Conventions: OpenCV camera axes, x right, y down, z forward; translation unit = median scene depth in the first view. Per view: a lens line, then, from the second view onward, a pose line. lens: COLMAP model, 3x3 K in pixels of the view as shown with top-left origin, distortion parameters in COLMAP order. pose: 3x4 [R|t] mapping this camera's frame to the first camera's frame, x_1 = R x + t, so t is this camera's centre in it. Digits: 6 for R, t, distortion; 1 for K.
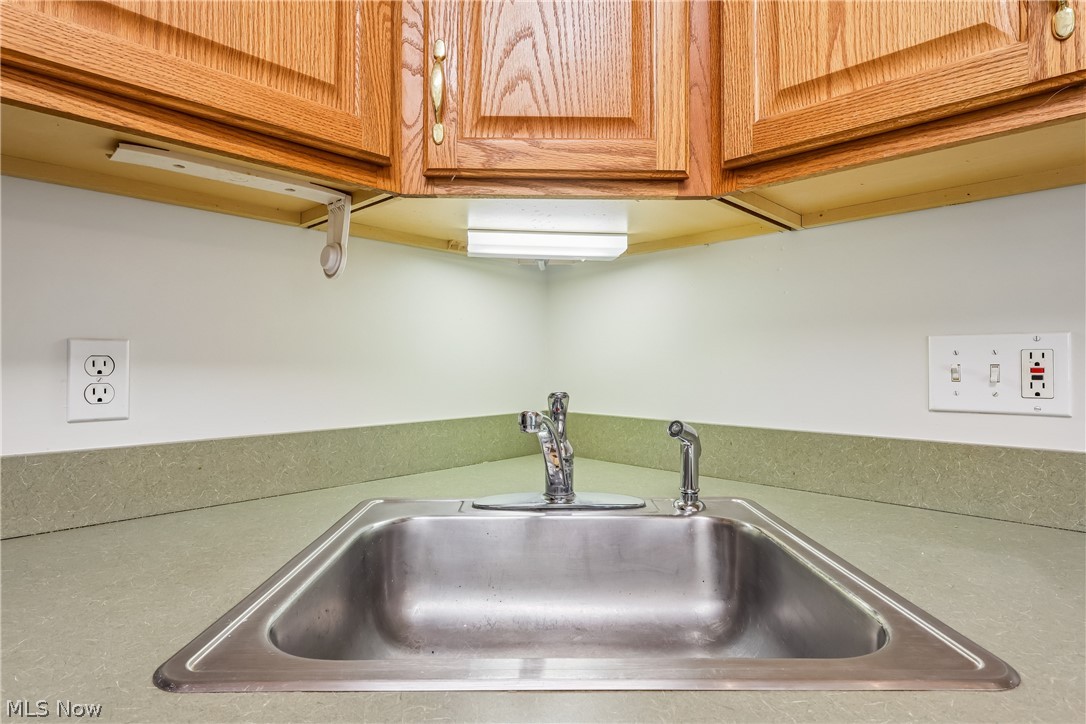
lens RADIAL K [[571.4, 0, 537.0], [0, 571.4, 363.0], [0, 0, 1]] dist [-0.003816, 0.002178]
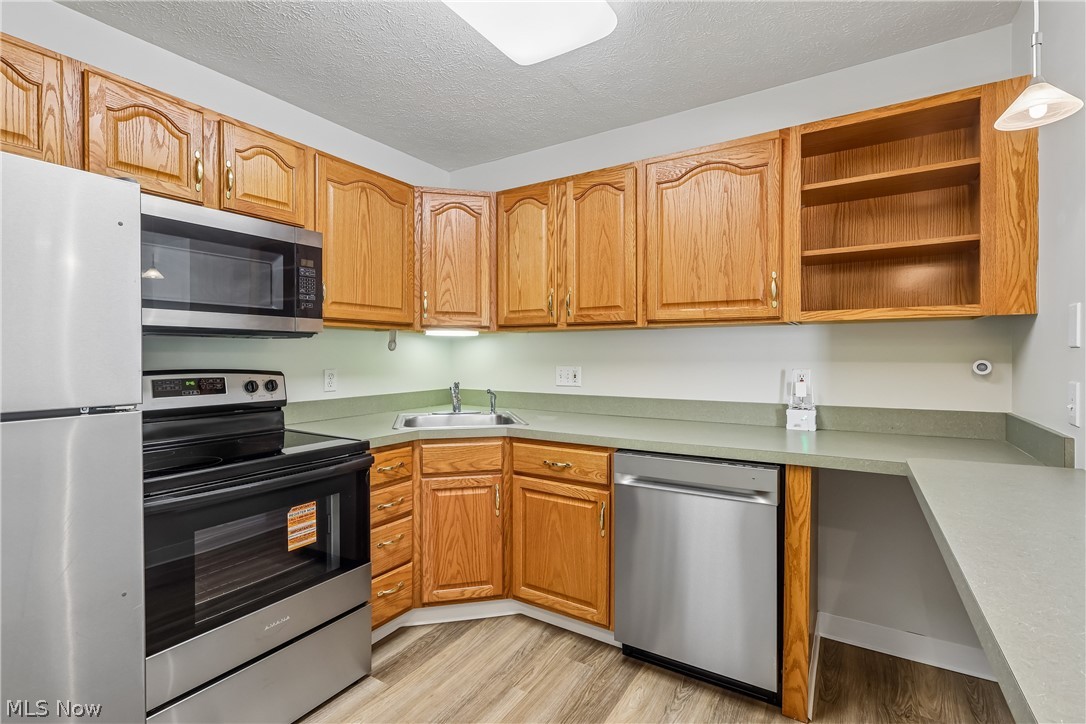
lens RADIAL K [[508.4, 0, 549.0], [0, 508.4, 356.8], [0, 0, 1]] dist [0.003394, 0.000039]
pose [[0.972140, -0.001224, 0.234397, -0.163501], [-0.001914, 0.999912, 0.013161, -0.170434], [-0.234393, -0.013243, 0.972052, -2.524336]]
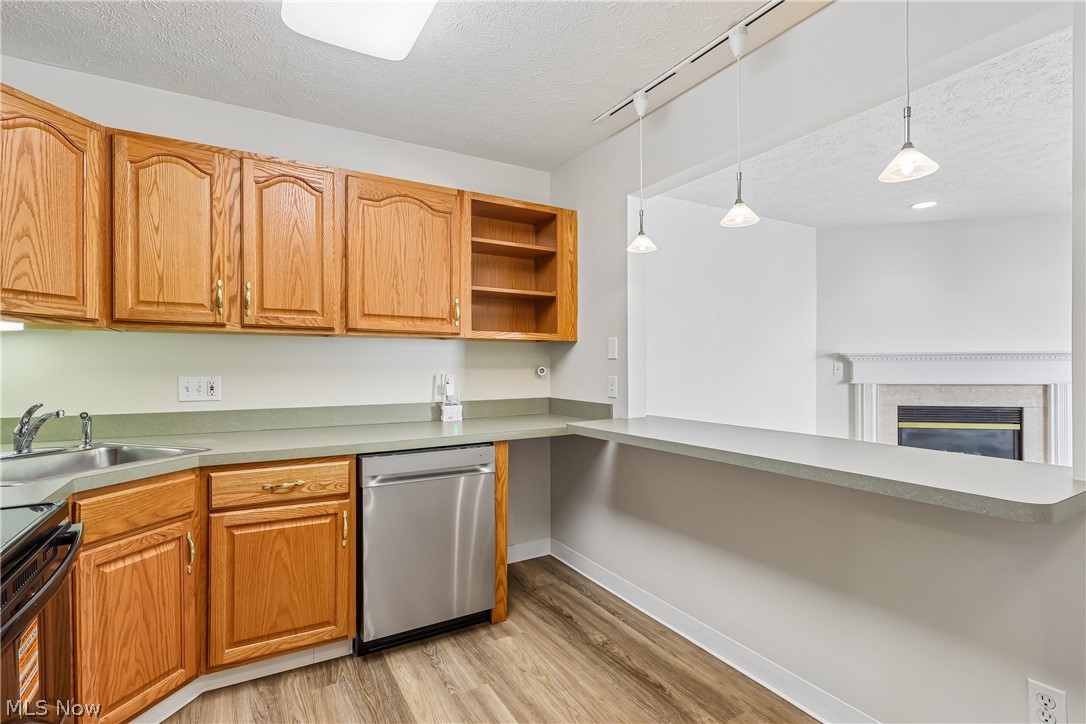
lens RADIAL K [[508.4, 0, 539.4], [0, 508.4, 366.7], [0, 0, 1]] dist [0.003394, 0.000039]
pose [[0.249999, -0.001507, 0.968245, -1.556698], [-0.009261, 0.999949, 0.003947, -0.140178], [-0.968202, -0.009953, 0.249972, -1.630457]]
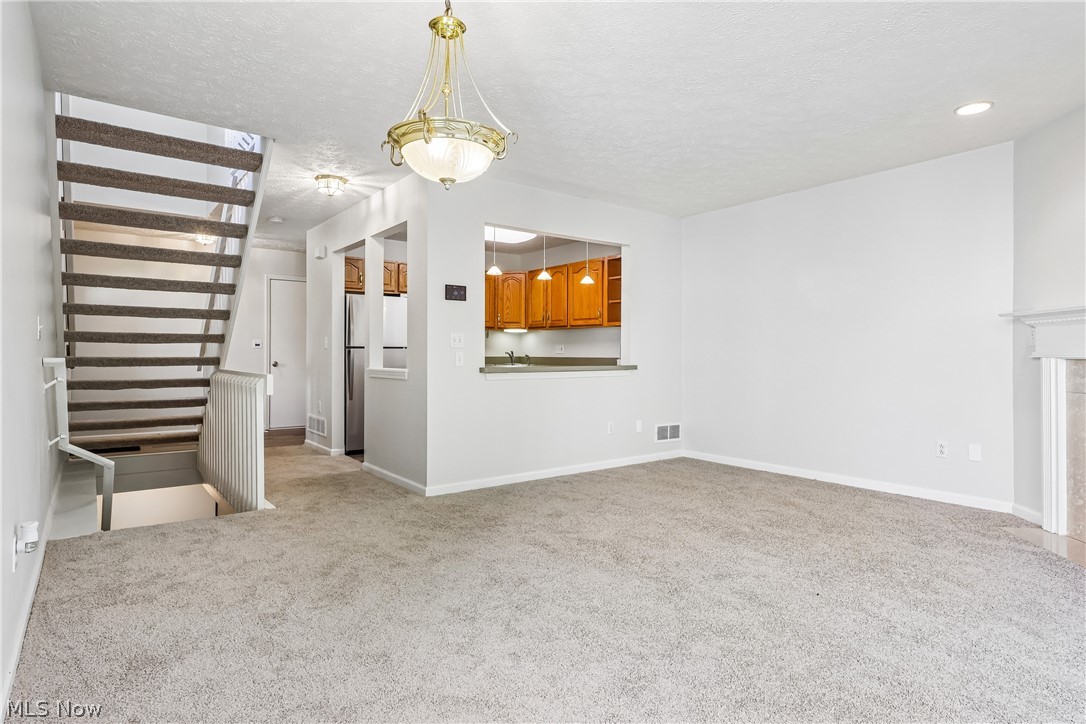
lens RADIAL K [[571.4, 0, 546.0], [0, 571.4, 358.6], [0, 0, 1]] dist [-0.003816, 0.002178]
pose [[0.993508, 0.005501, -0.113630, 1.704968], [-0.002857, 0.999722, 0.023412, -0.046134], [0.113727, -0.022935, 0.993247, -8.406848]]
